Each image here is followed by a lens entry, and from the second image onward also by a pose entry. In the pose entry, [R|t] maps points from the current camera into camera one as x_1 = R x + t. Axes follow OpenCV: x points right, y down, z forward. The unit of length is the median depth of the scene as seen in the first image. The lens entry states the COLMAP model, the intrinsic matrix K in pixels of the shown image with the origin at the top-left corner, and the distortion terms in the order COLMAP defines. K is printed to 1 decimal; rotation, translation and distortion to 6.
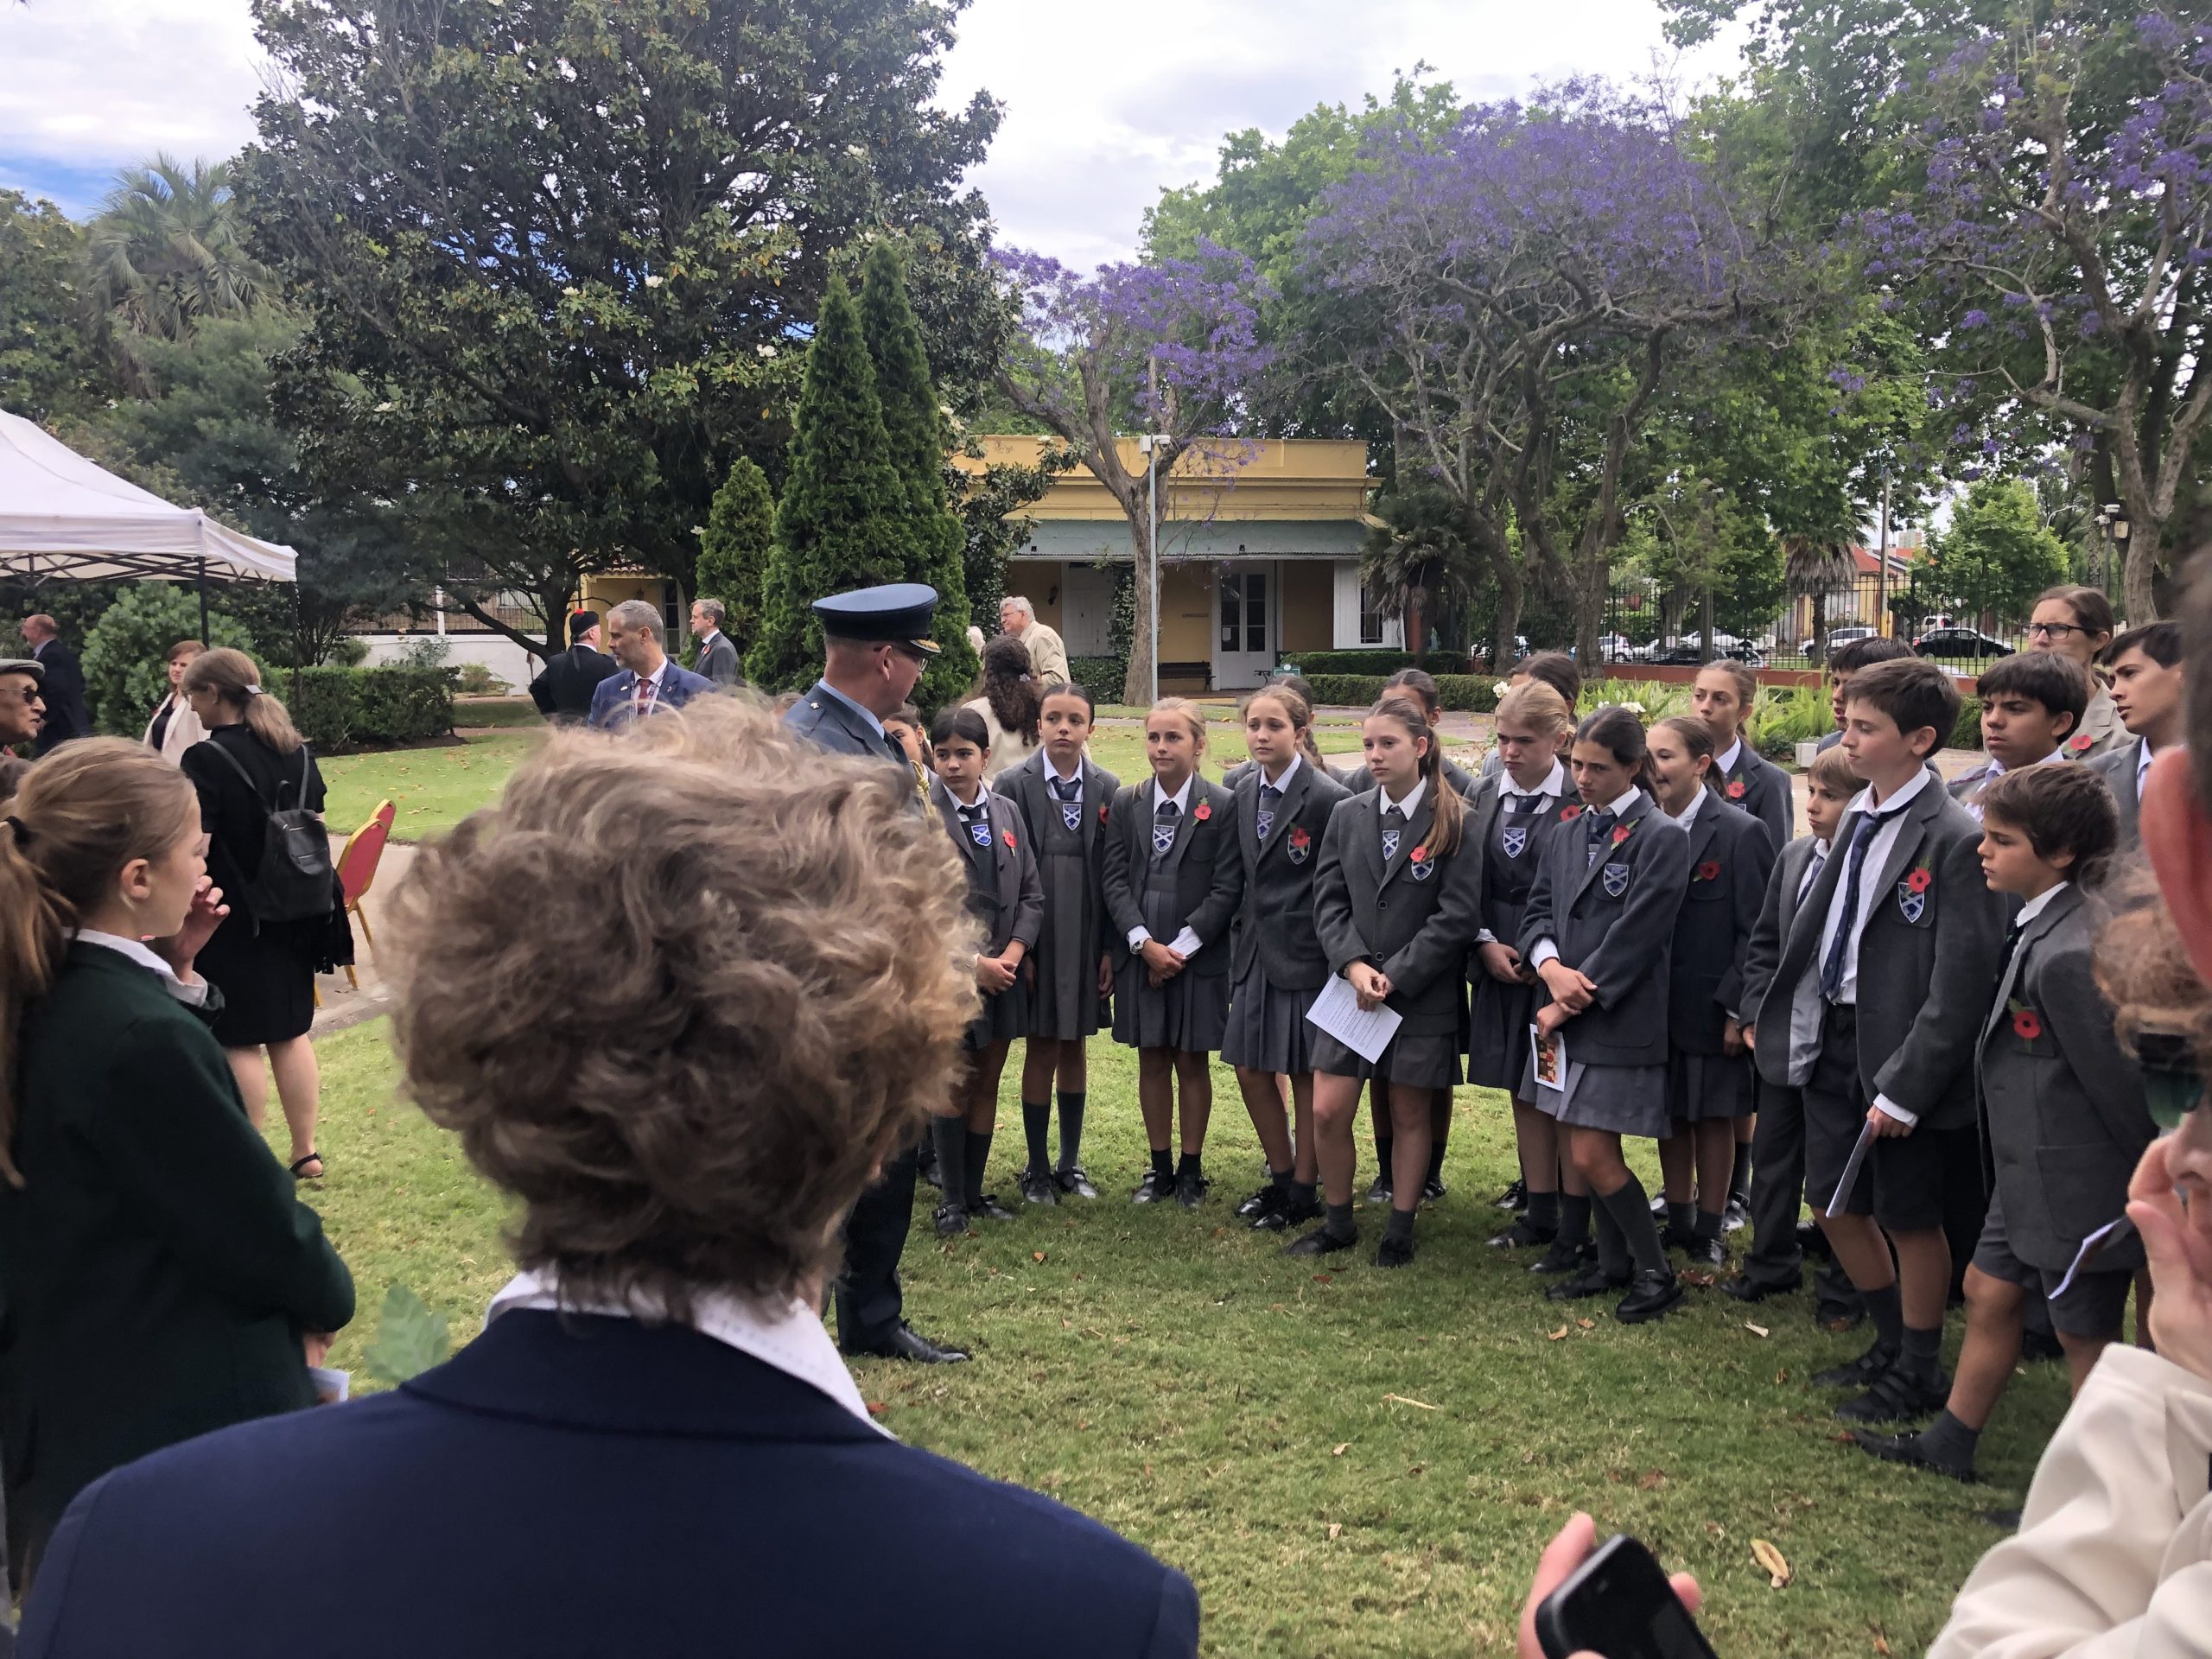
lens RADIAL K [[1771.7, 0, 1075.7], [0, 1771.7, 829.7], [0, 0, 1]] dist [0.026807, -0.032301]
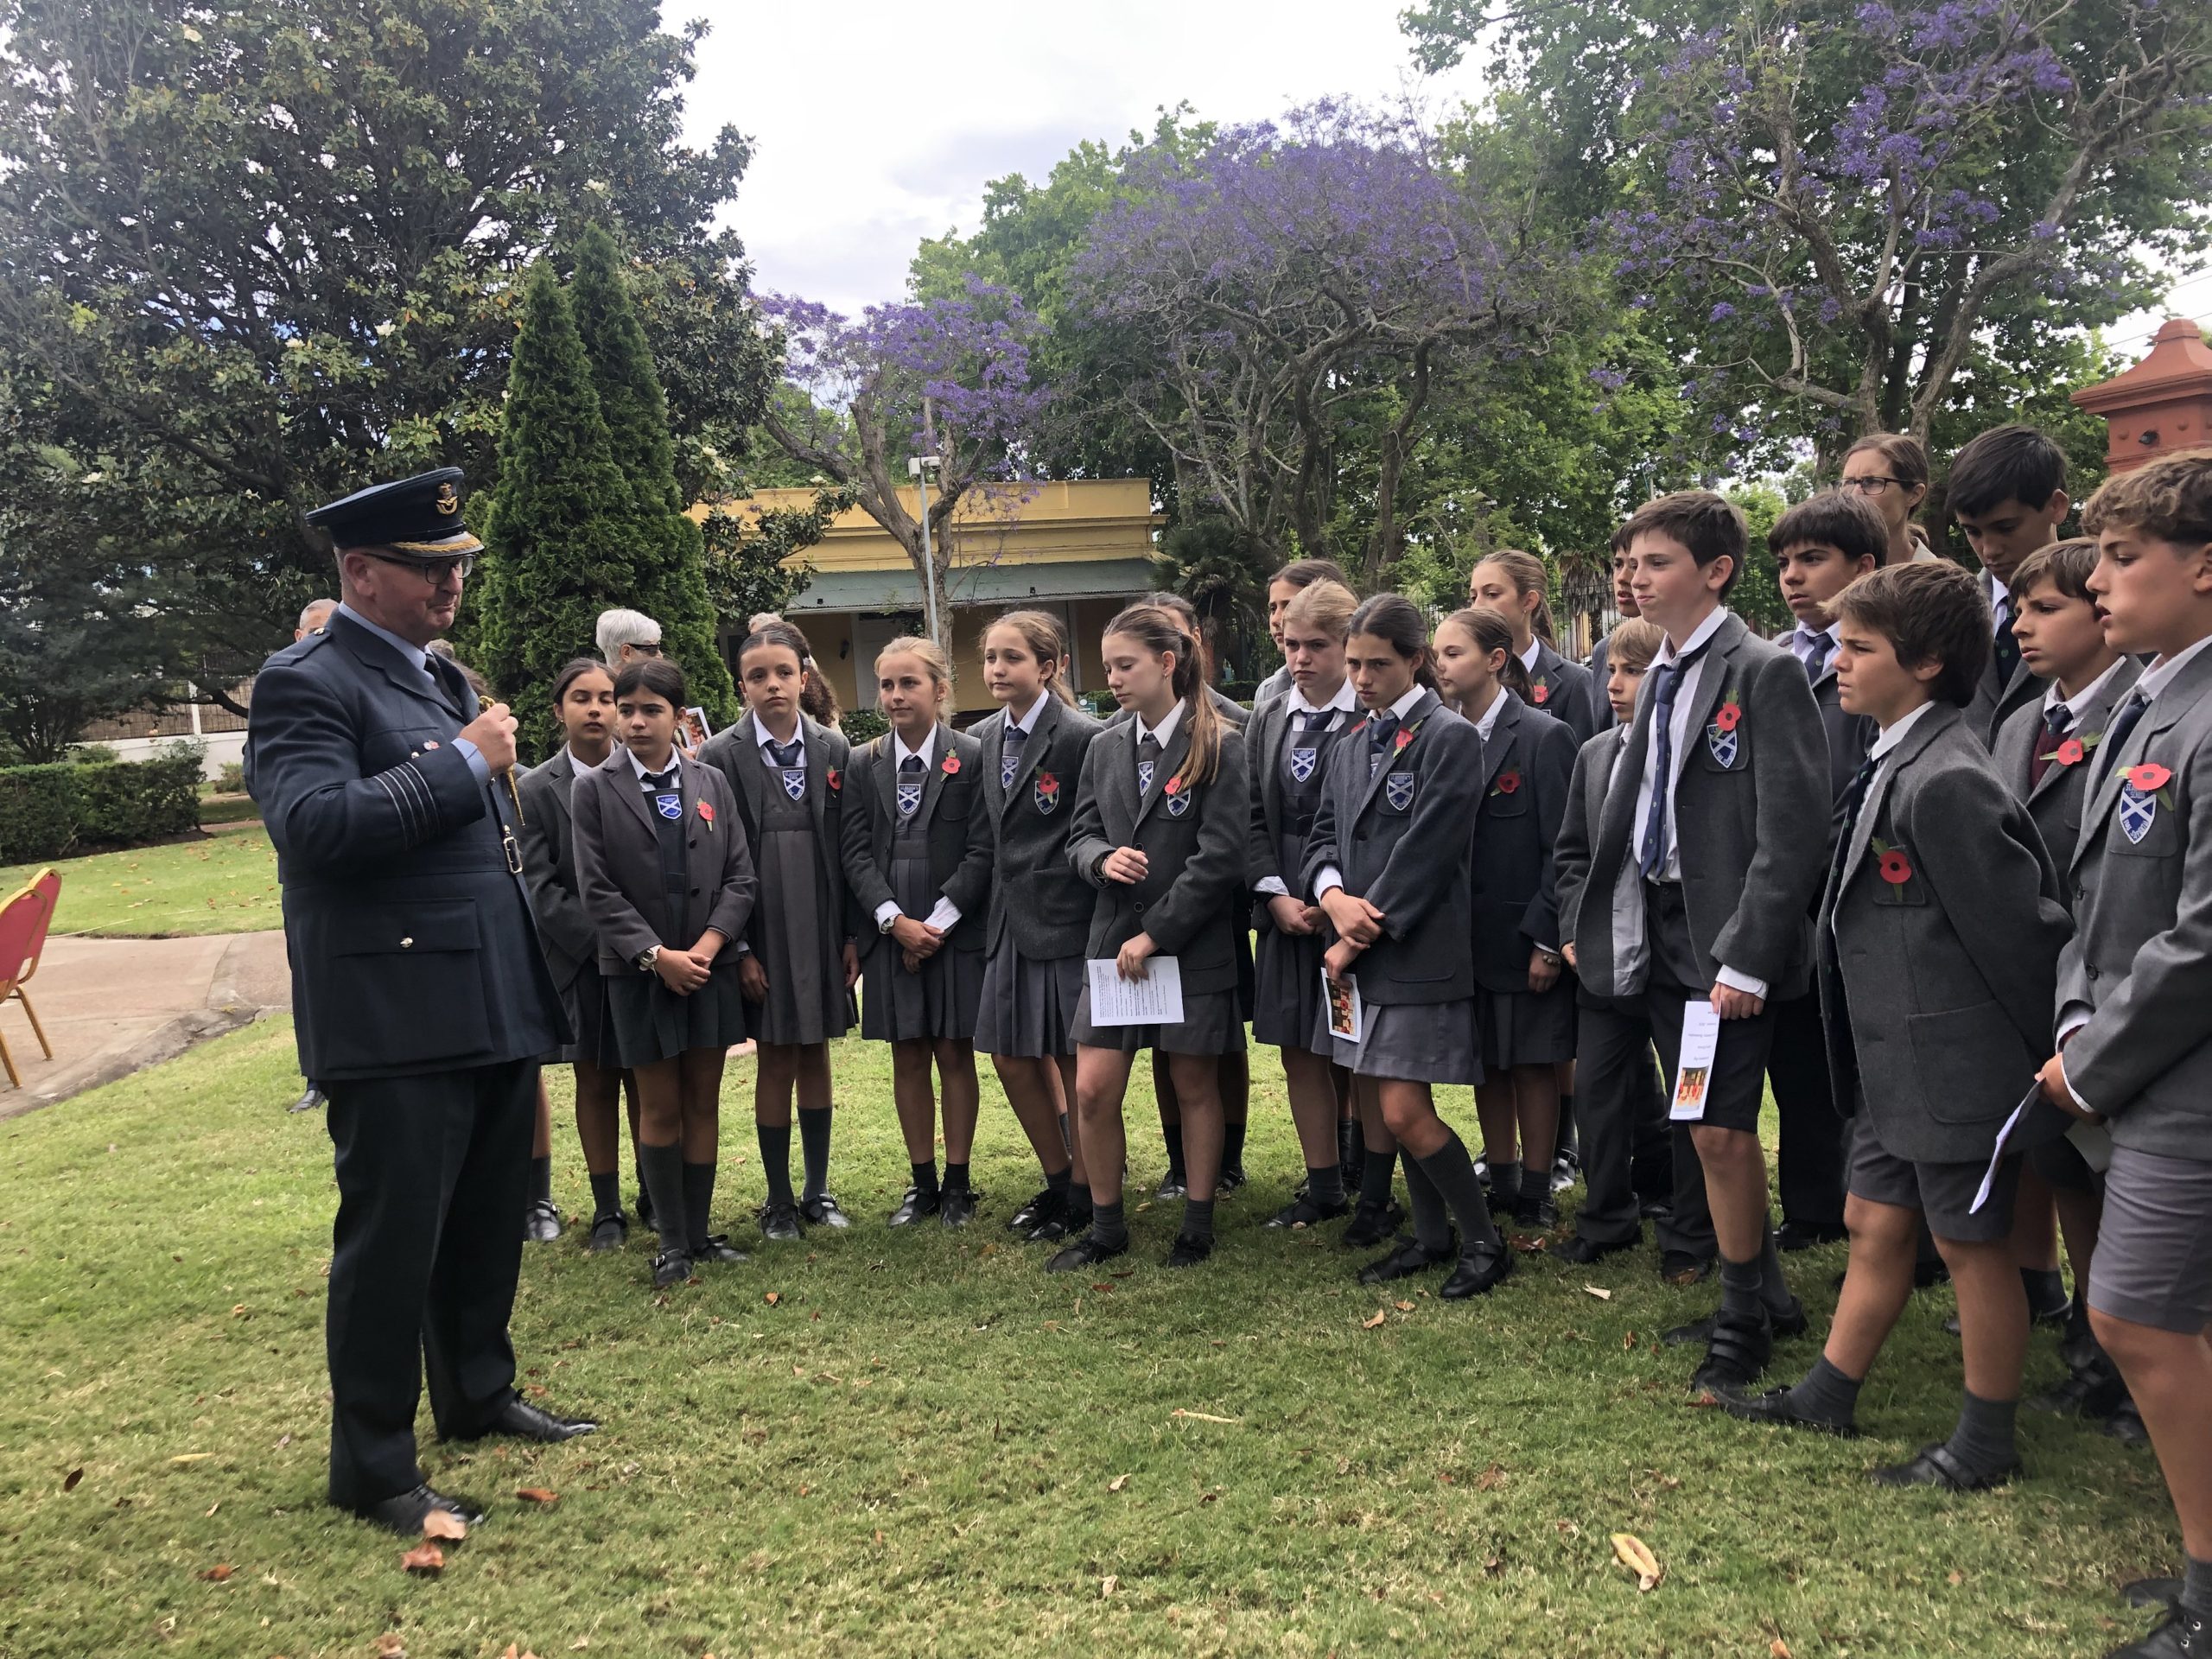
lens RADIAL K [[1803.0, 0, 1106.0], [0, 1803.0, 829.5], [0, 0, 1]] dist [0.033052, -0.072966]
pose [[0.990265, -0.063617, 0.123807, 0.038999], [0.067298, 0.997400, -0.025776, 0.046979], [-0.121845, 0.033857, 0.991972, 0.112282]]
